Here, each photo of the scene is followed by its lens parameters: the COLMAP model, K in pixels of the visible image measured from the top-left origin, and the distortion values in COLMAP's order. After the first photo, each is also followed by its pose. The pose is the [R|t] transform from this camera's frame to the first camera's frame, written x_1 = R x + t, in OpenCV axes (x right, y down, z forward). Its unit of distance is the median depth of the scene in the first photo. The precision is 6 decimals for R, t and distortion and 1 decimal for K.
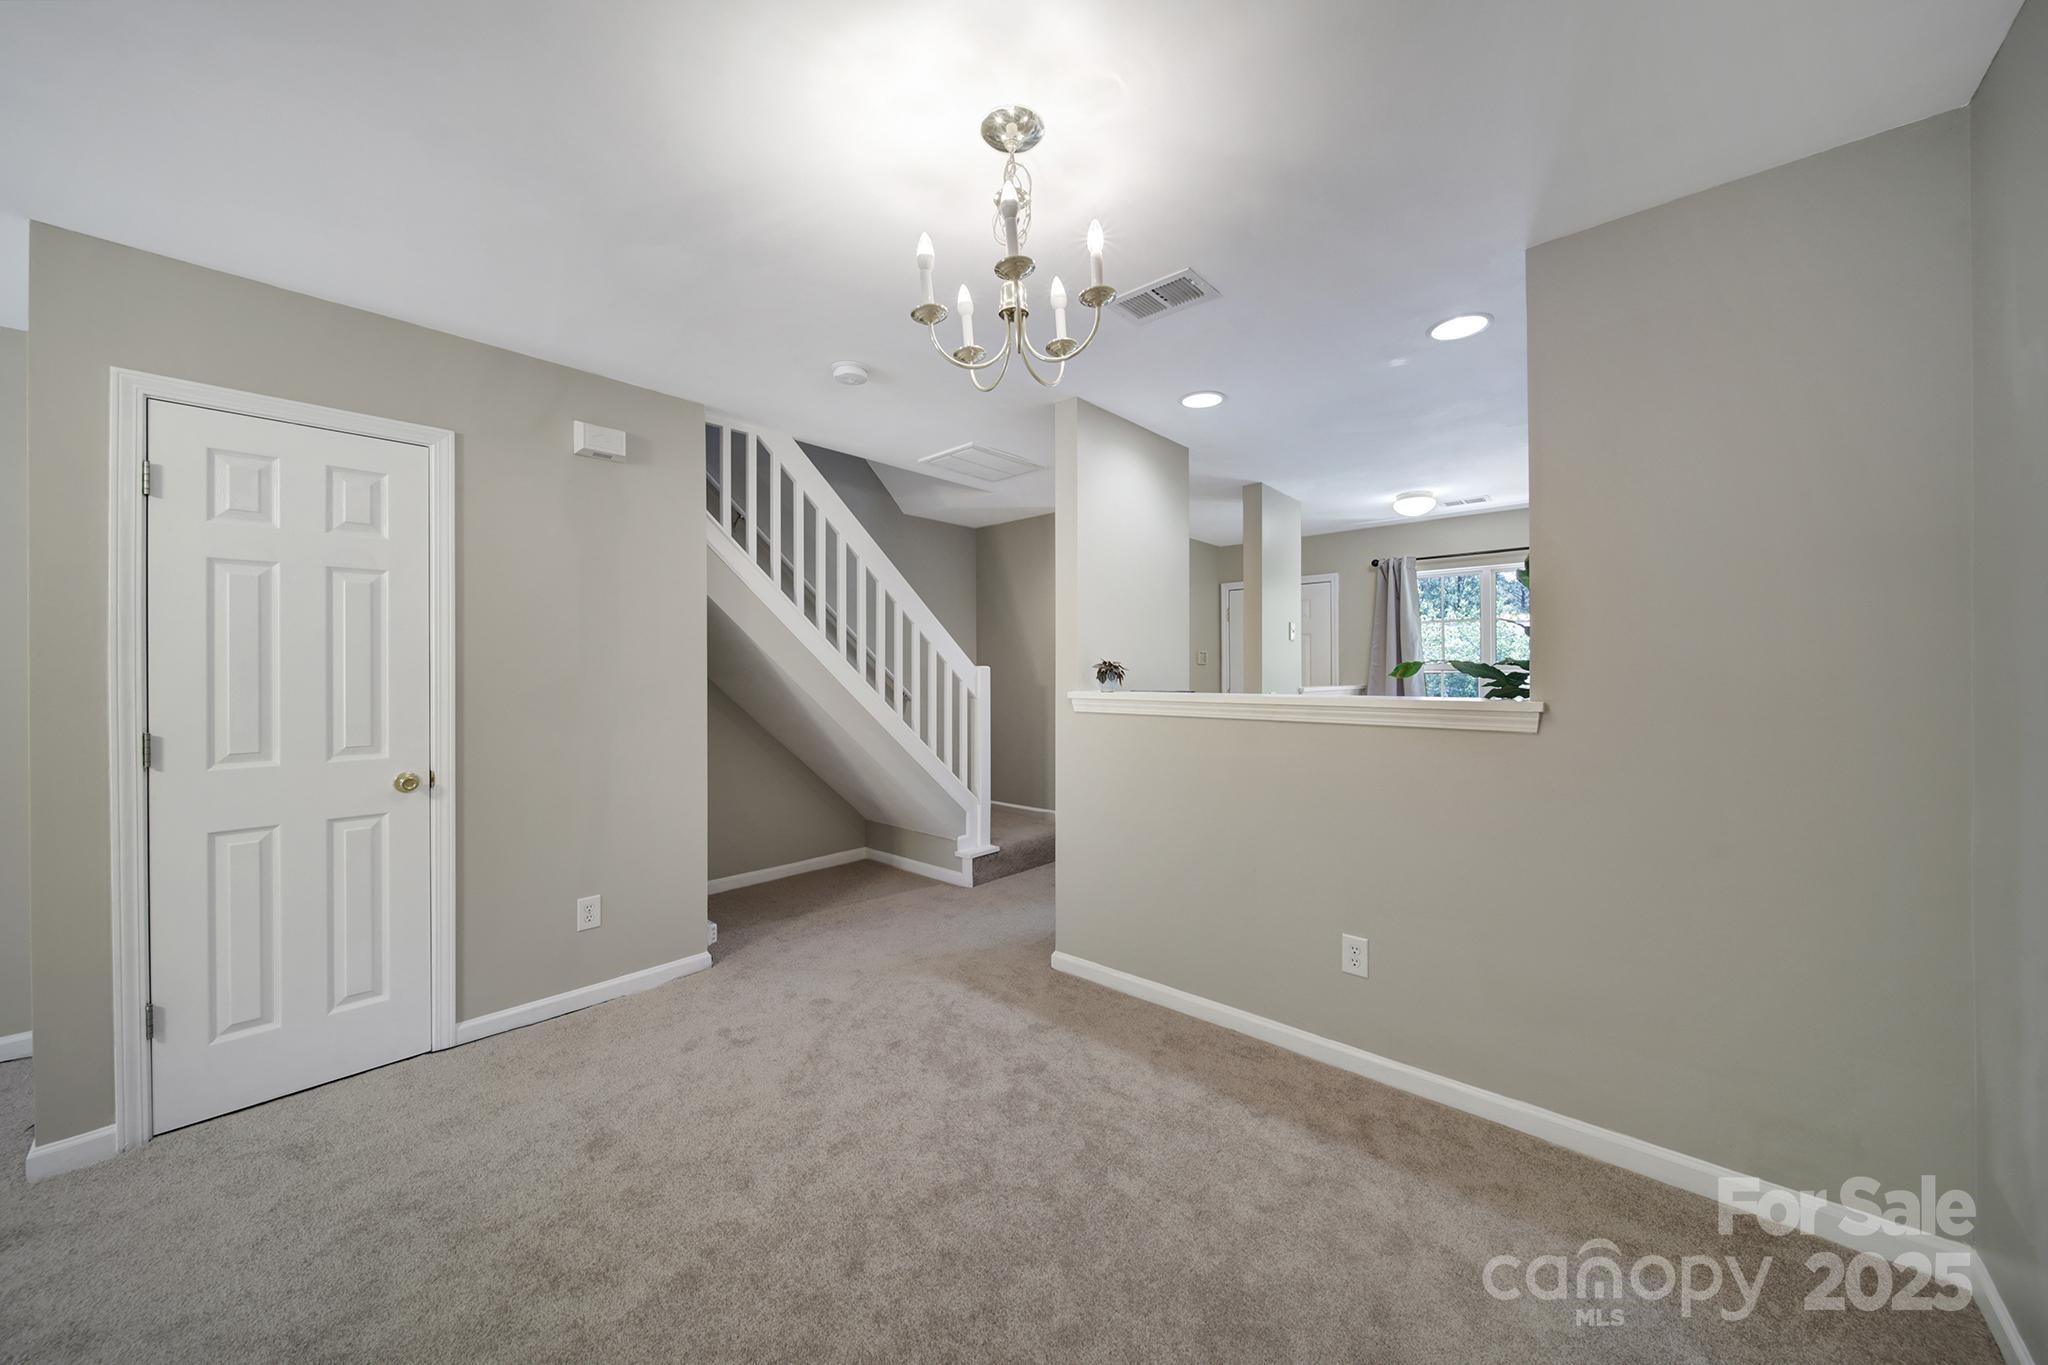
lens RADIAL K [[705.9, 0, 1022.0], [0, 705.9, 677.4], [0, 0, 1]] dist [-0.004358, -0.000055]
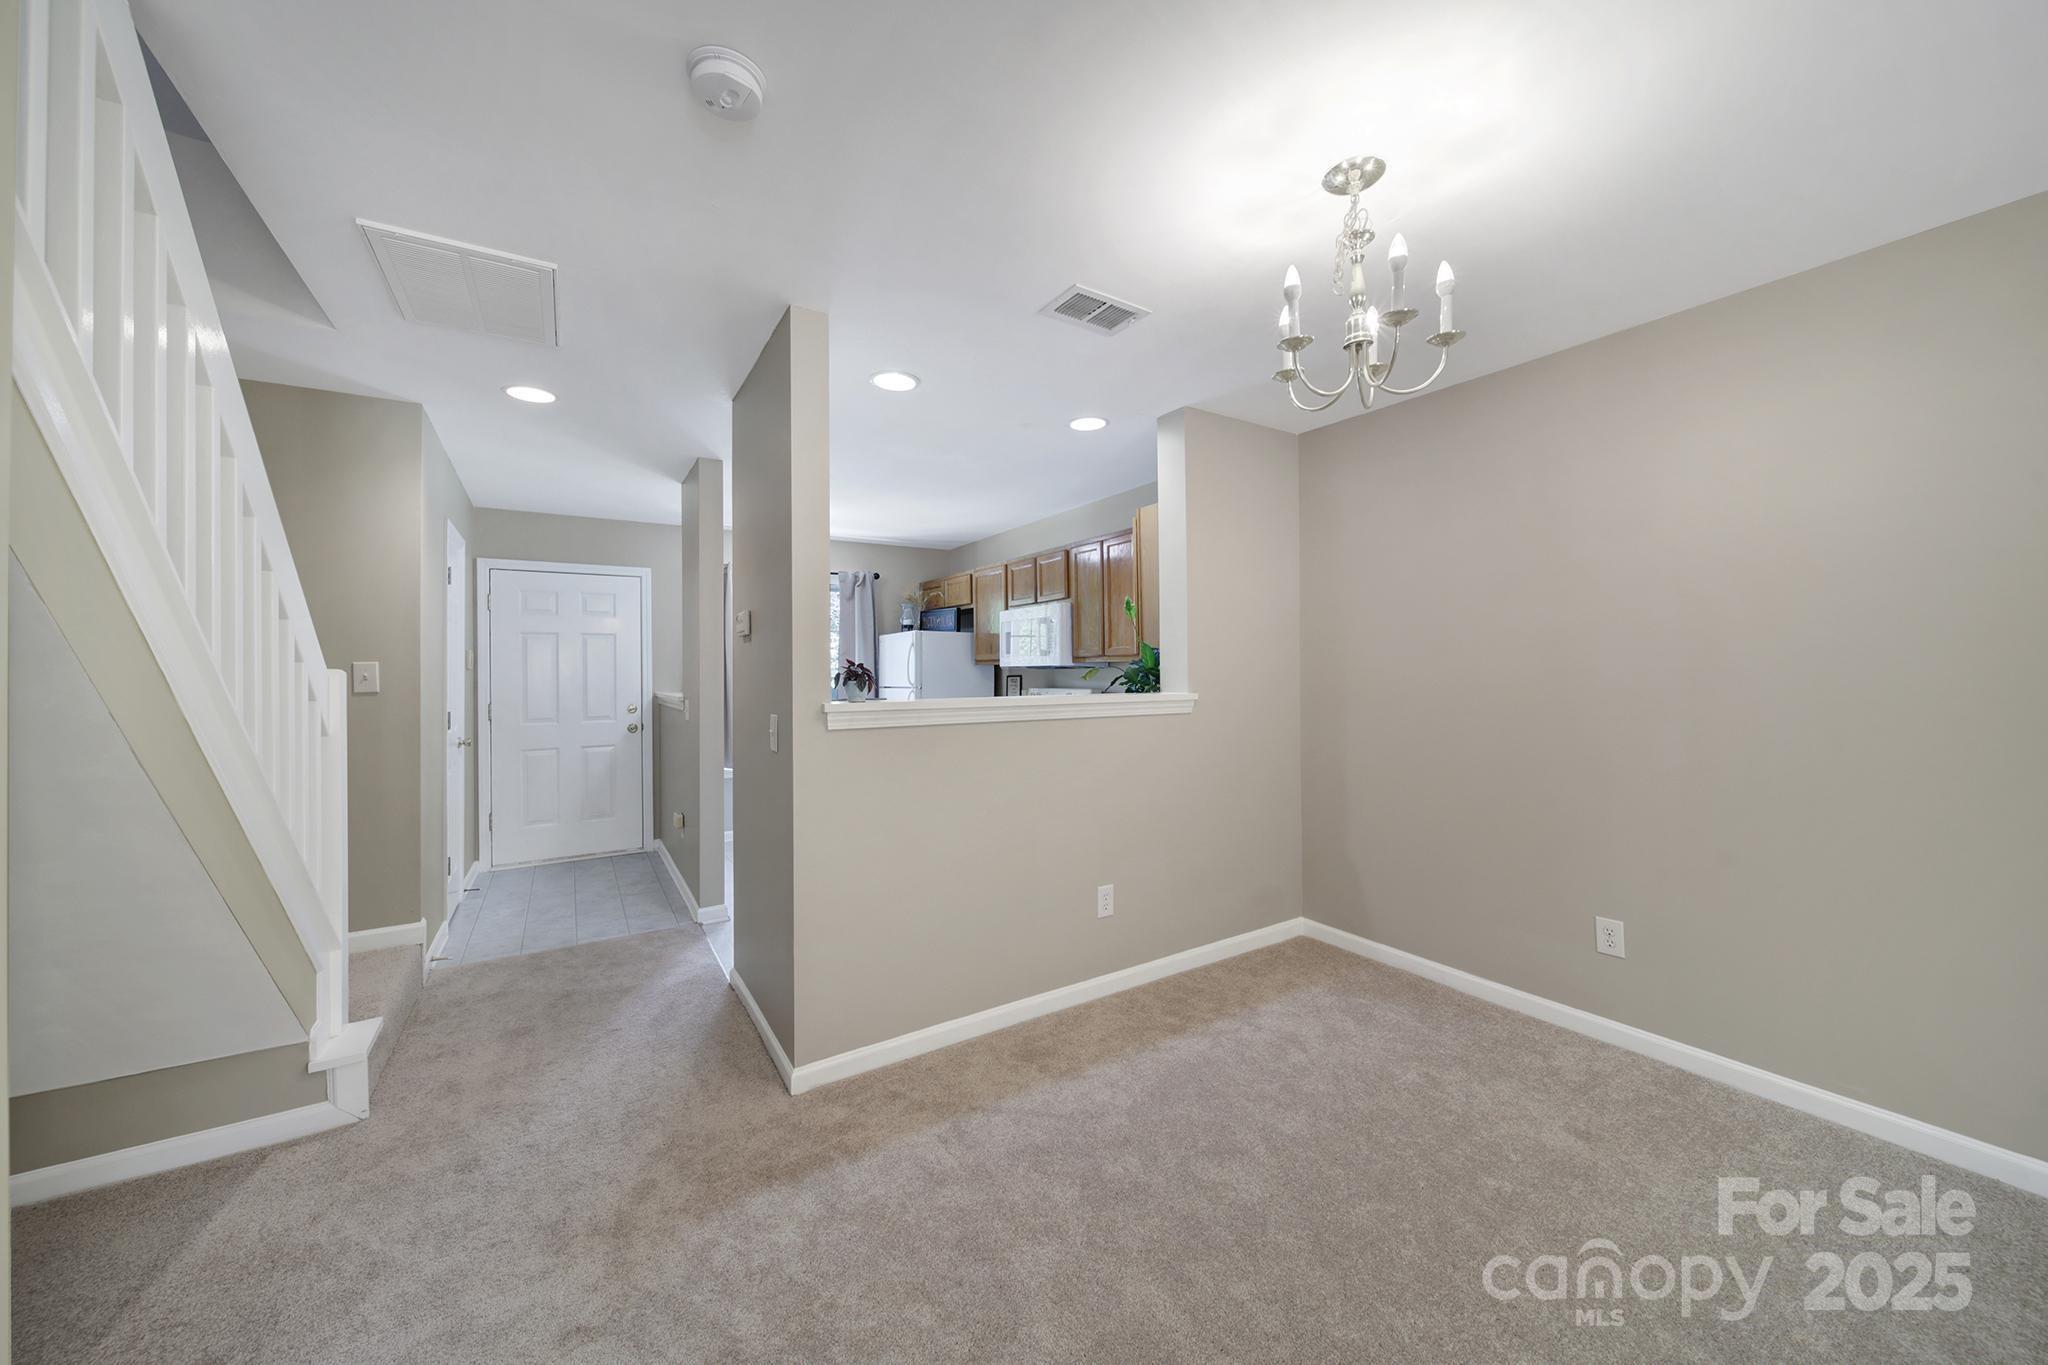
lens RADIAL K [[723.1, 0, 1014.3], [0, 723.1, 676.1], [0, 0, 1]] dist [-0.005530, -0.001242]
pose [[0.268961, 0.001123, 0.963151, -0.593857], [0.011826, 0.999920, -0.004468, -0.002480], [-0.963079, 0.012592, 0.268926, 0.586846]]
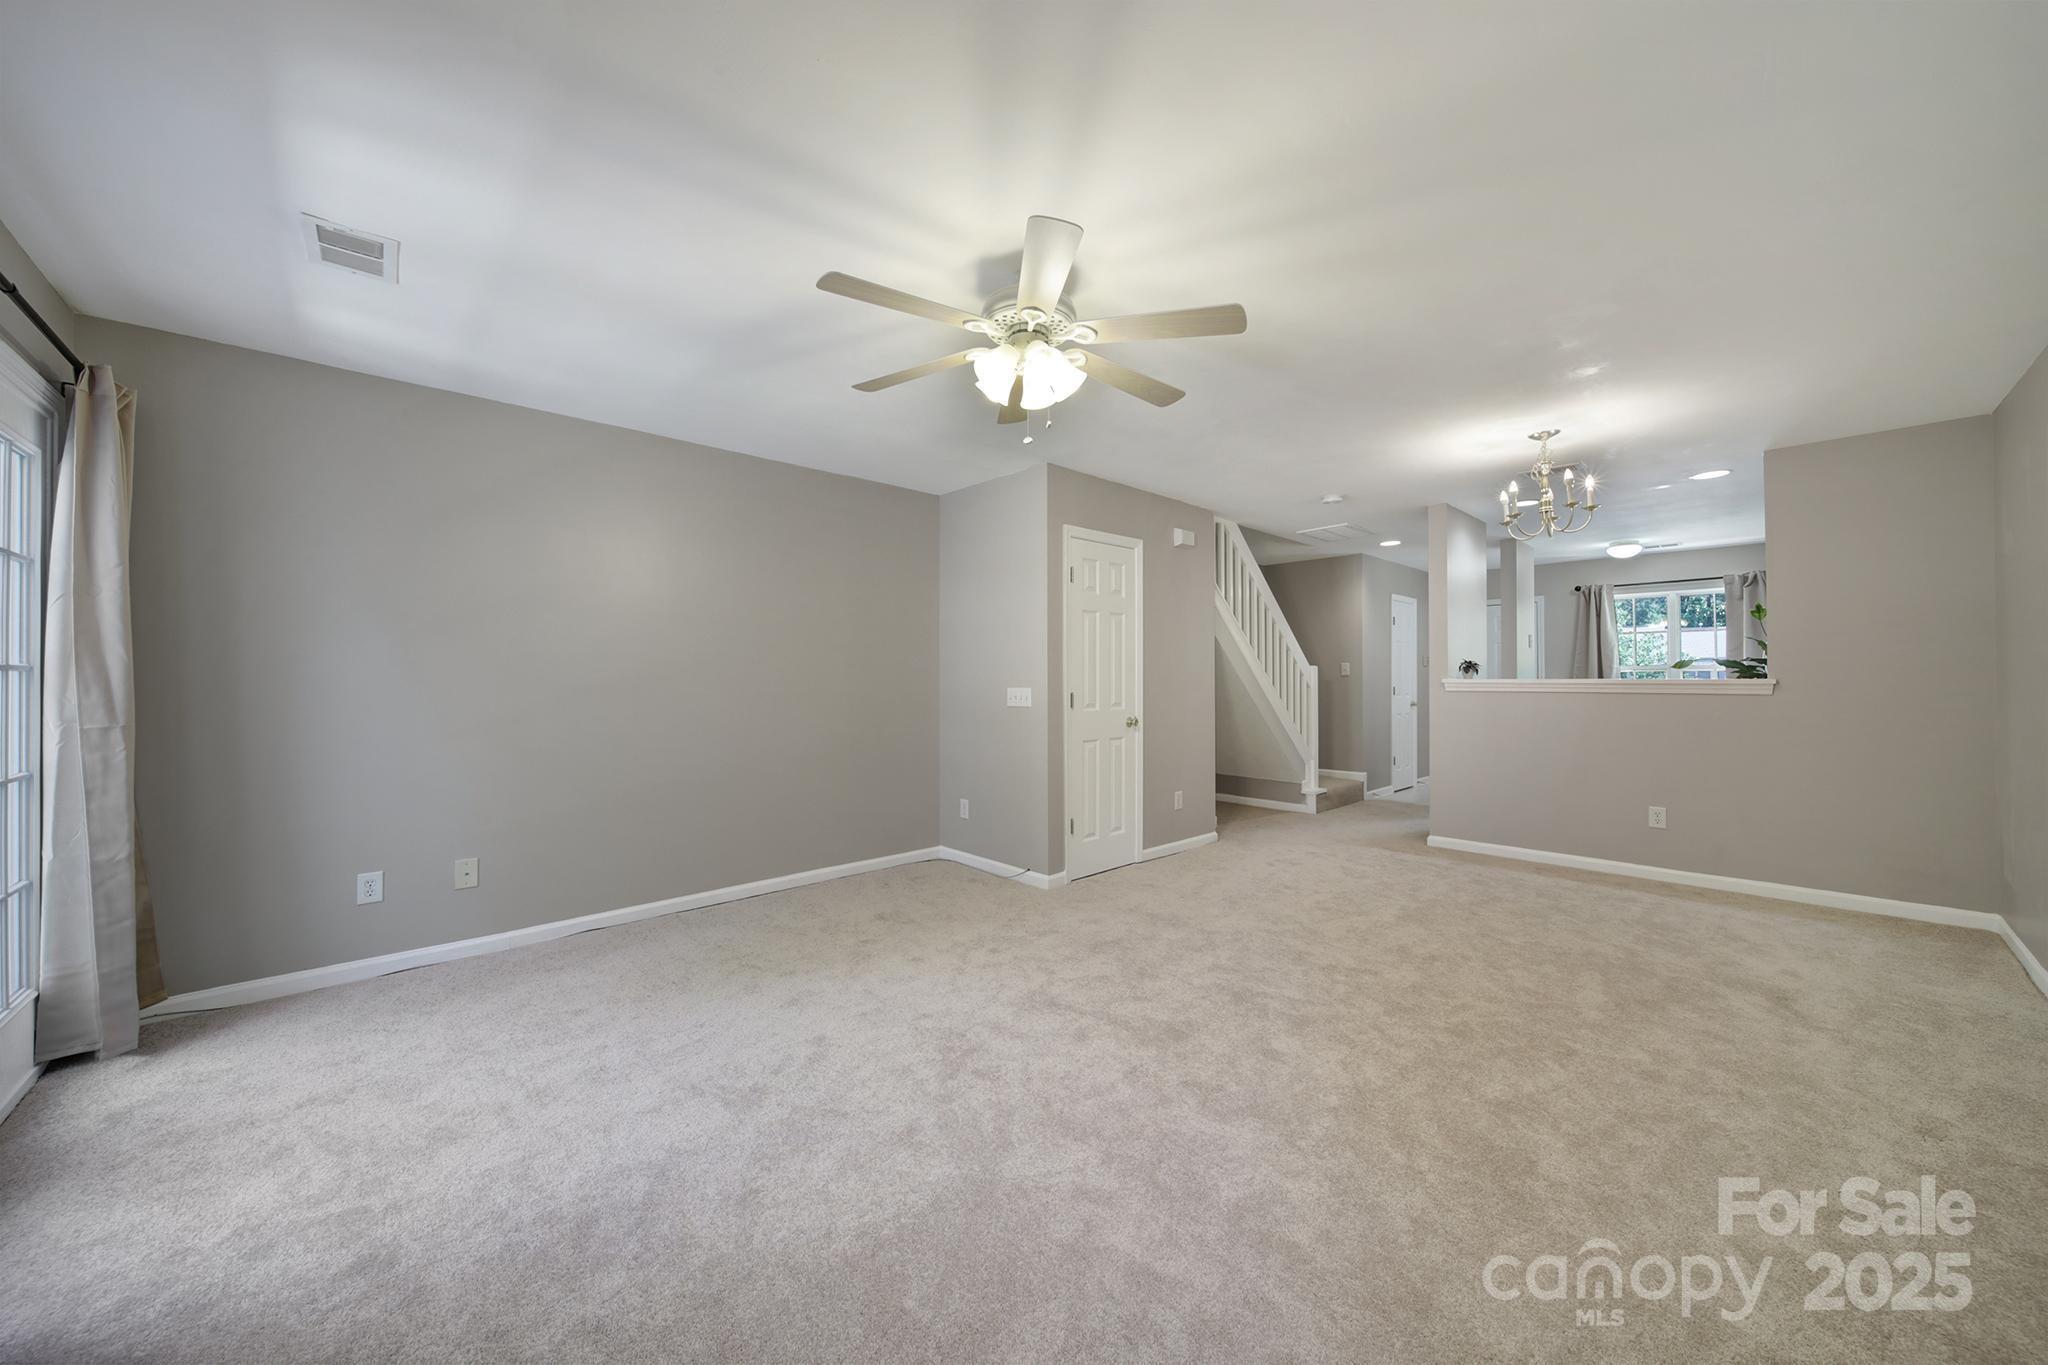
lens RADIAL K [[705.9, 0, 1022.0], [0, 705.9, 677.4], [0, 0, 1]] dist [-0.004358, -0.000055]
pose [[0.995523, 0.001788, -0.094499, -0.746308], [-0.002677, 0.999953, -0.009281, 0.033520], [0.094478, 0.009493, 0.995482, -0.737225]]
